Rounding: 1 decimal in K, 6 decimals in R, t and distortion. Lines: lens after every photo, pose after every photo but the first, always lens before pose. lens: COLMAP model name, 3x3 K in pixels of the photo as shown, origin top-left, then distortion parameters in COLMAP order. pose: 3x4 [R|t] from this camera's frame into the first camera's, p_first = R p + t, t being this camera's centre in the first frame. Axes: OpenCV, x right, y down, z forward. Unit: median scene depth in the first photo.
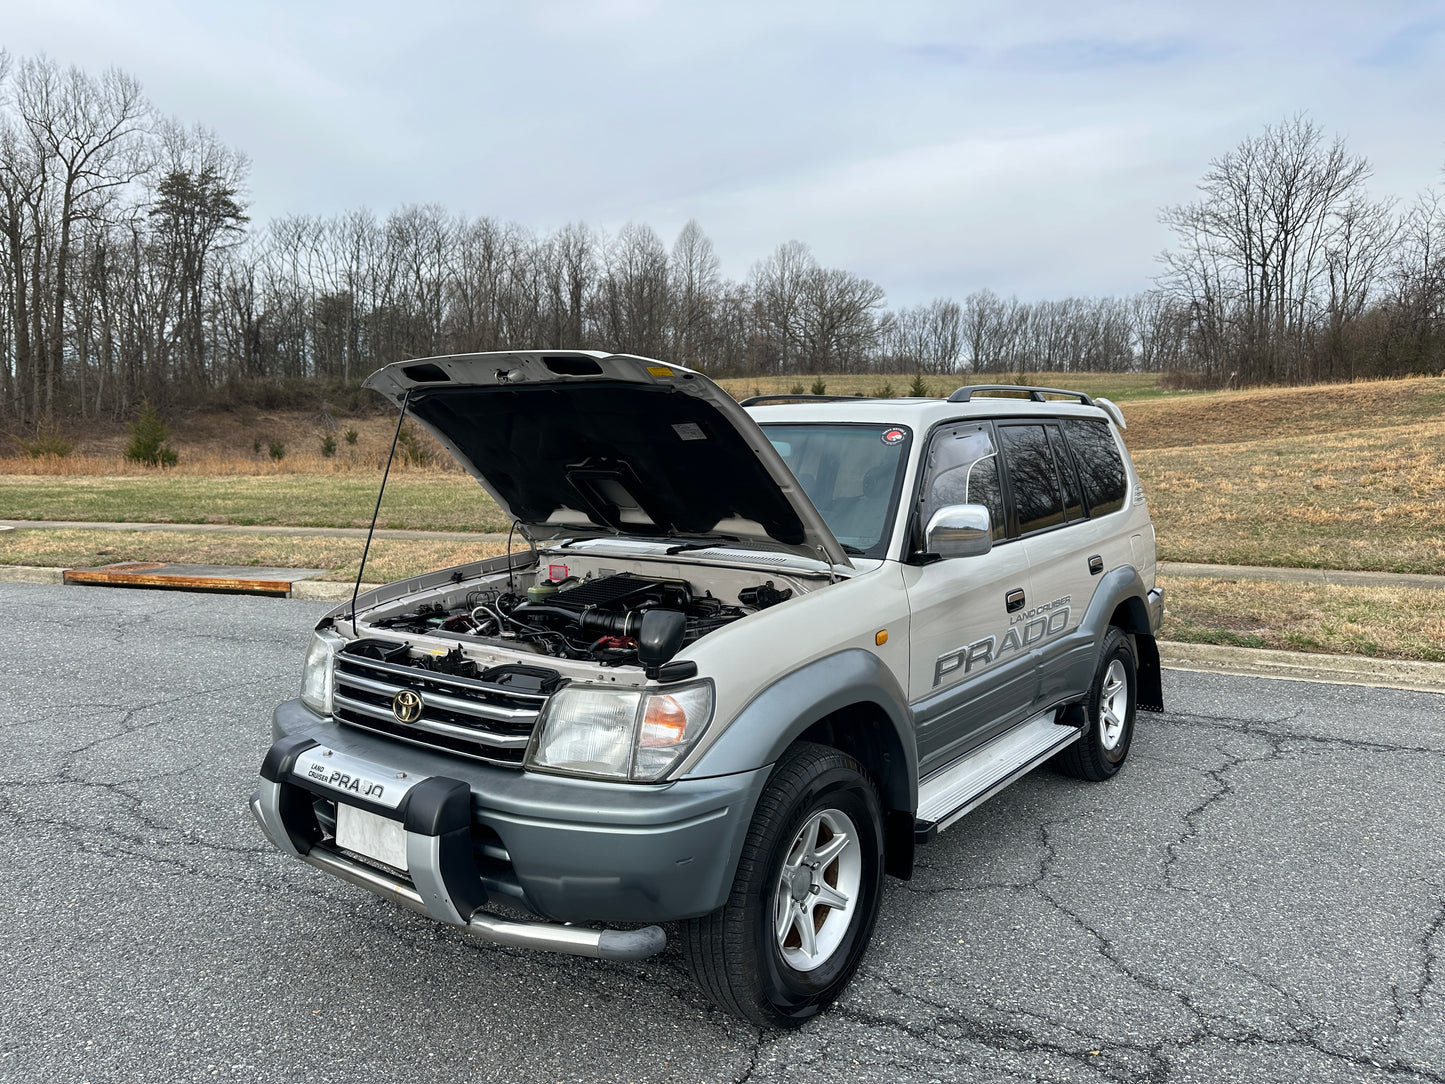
lens RADIAL K [[1003.1, 0, 732.8], [0, 1003.1, 539.4], [0, 0, 1]] dist [0.066348, -0.081962]
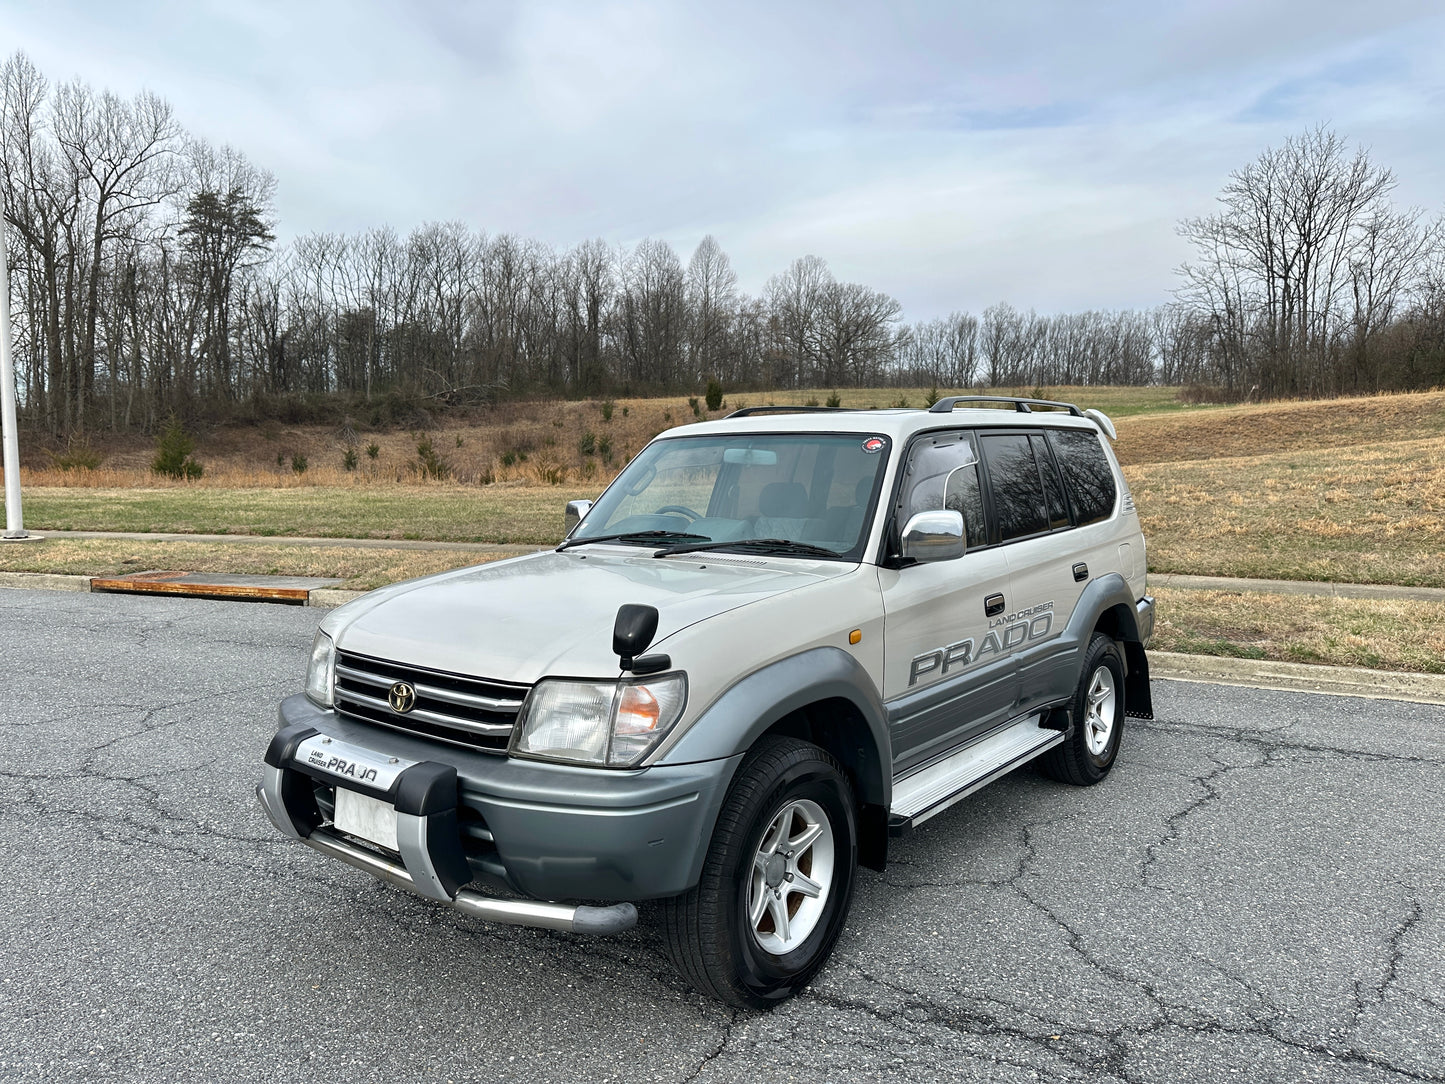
lens RADIAL K [[1003.1, 0, 717.4], [0, 1003.1, 538.4], [0, 0, 1]] dist [0.066348, -0.081962]
pose [[0.999504, 0.002928, -0.031372, 0.012681], [-0.003393, 0.999885, -0.014761, 0.003822], [0.031325, 0.014860, 0.999399, -0.015978]]
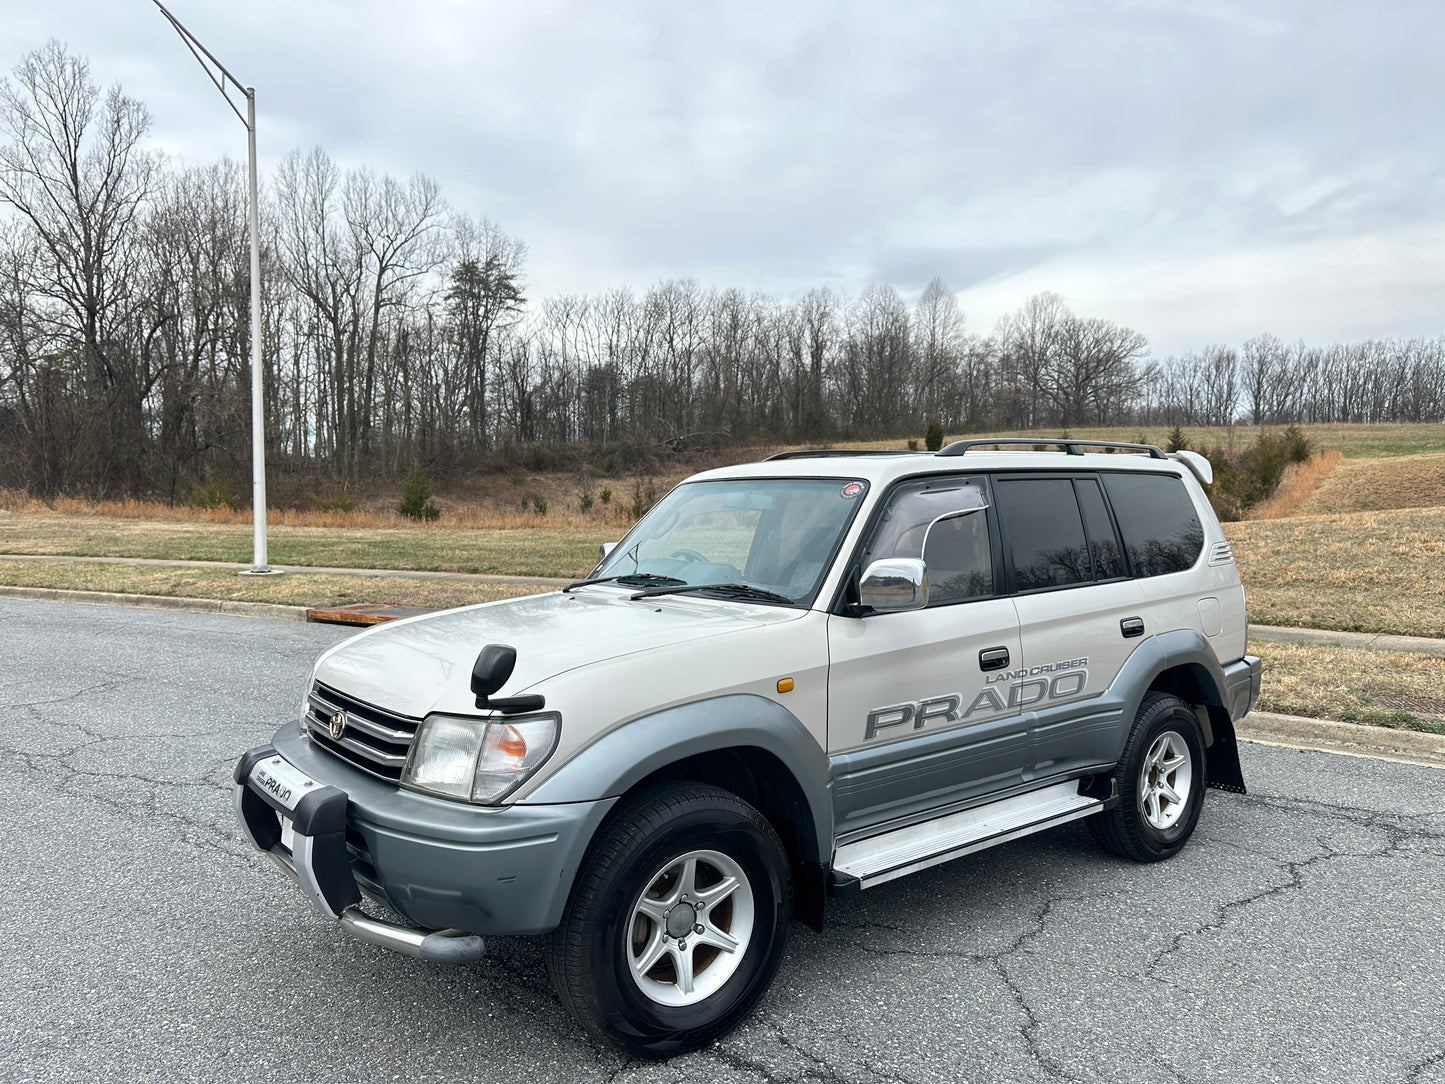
lens RADIAL K [[1003.1, 0, 728.4], [0, 1003.1, 544.1], [0, 0, 1]] dist [0.066348, -0.081962]
pose [[0.969392, 0.011965, -0.245225, 0.115037], [-0.024792, 0.998477, -0.049285, 0.001917], [0.244262, 0.053856, 0.968213, -0.003368]]
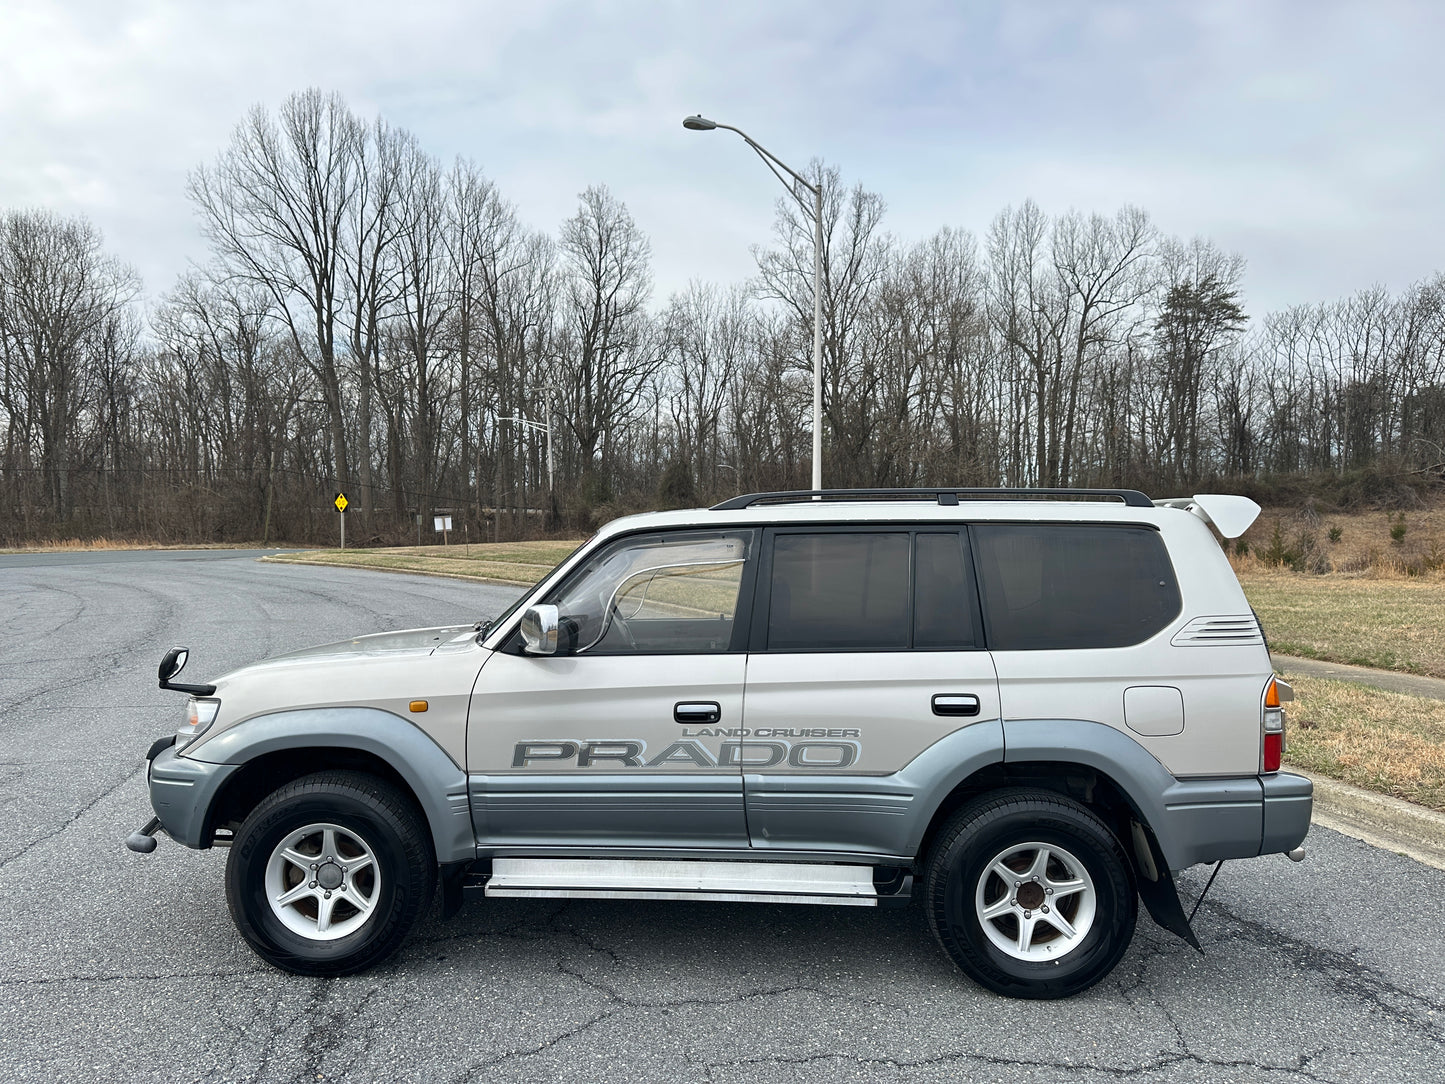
lens RADIAL K [[1003.1, 0, 716.8], [0, 1003.1, 556.1], [0, 0, 1]] dist [0.066348, -0.081962]
pose [[0.582574, 0.023481, -0.812438, 0.457715], [-0.086989, 0.995642, -0.033602, -0.025011], [0.808109, 0.090249, 0.582078, 0.189204]]
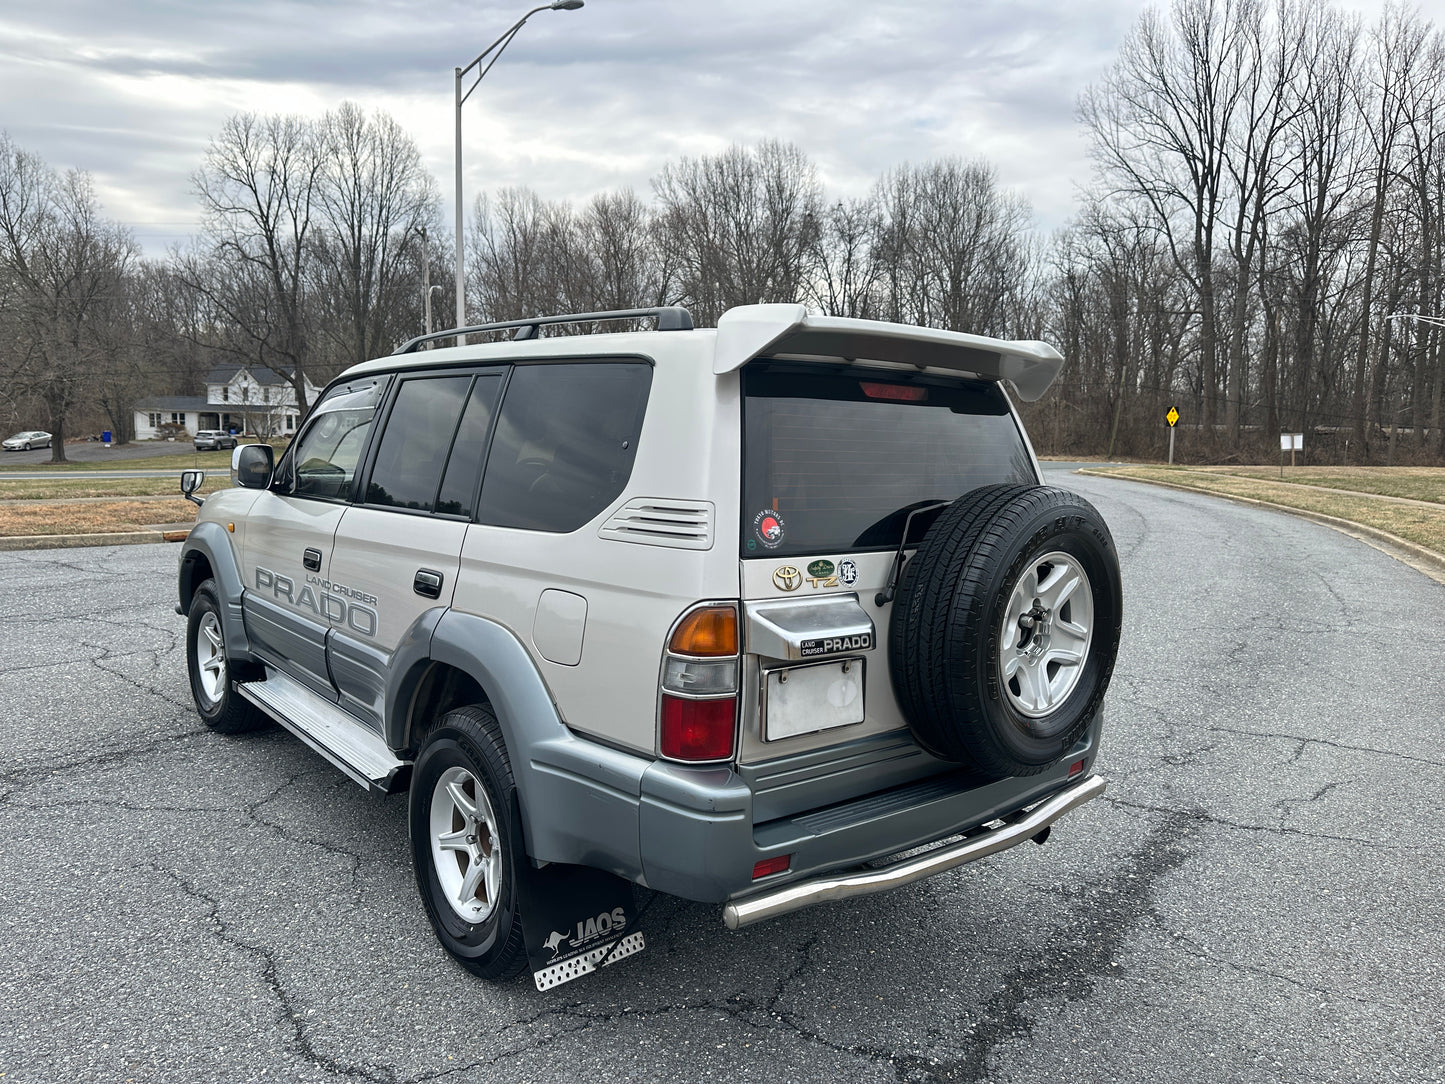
lens RADIAL K [[1003.1, 0, 719.0], [0, 1003.1, 543.0], [0, 0, 1]] dist [0.066348, -0.081962]
pose [[-0.212731, 0.099968, -0.971983, 0.487639], [-0.132357, 0.982636, 0.130031, -0.056825], [0.968105, 0.156311, -0.195806, 0.670149]]
